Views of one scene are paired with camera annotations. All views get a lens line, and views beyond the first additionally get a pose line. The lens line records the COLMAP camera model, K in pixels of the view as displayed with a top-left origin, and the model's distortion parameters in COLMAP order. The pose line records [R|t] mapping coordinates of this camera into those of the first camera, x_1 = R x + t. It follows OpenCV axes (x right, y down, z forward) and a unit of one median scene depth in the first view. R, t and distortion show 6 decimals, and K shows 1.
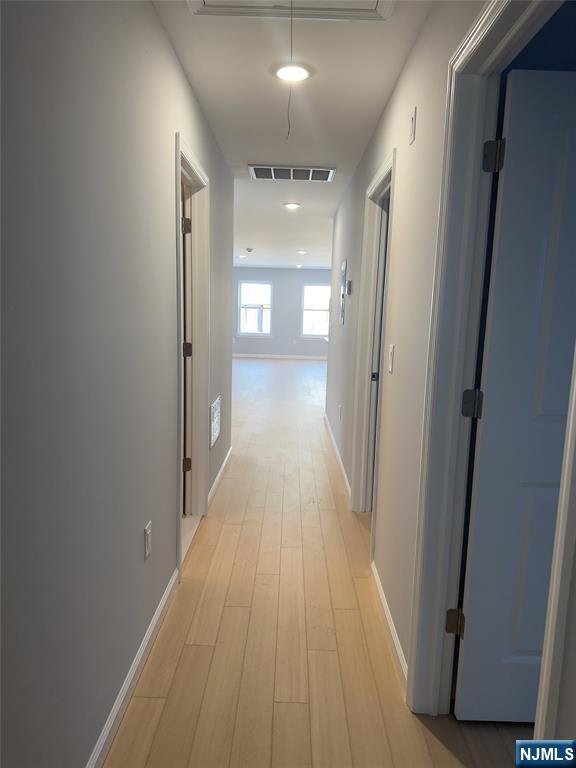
lens RADIAL K [[531.1, 0, 288.0], [0, 531.1, 384.0], [0, 0, 1]] dist [-0.000618, -0.000293]
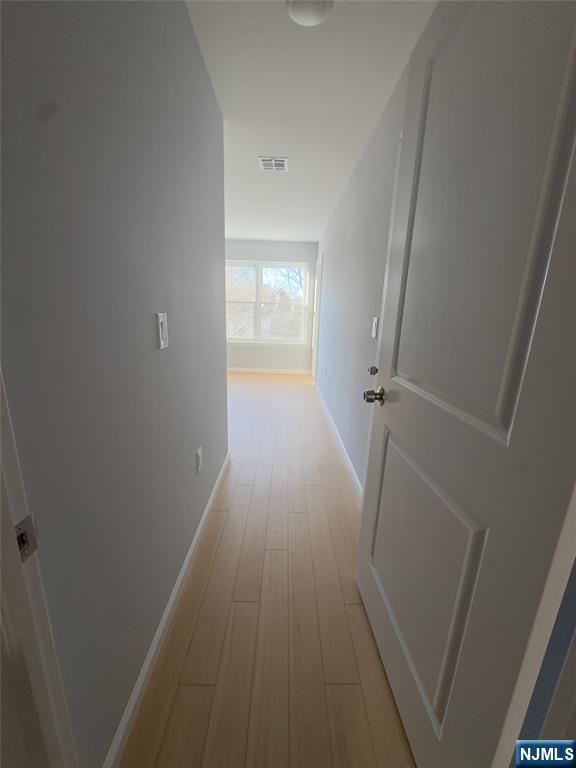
lens RADIAL K [[307.3, 0, 289.6], [0, 307.3, 382.5], [0, 0, 1]] dist [-0.001649, 0.002991]
pose [[0.999976, 0.004706, -0.005106, -0.009434], [-0.004115, 0.993904, 0.110176, -0.060198], [0.005593, -0.110152, 0.993899, 0.407885]]
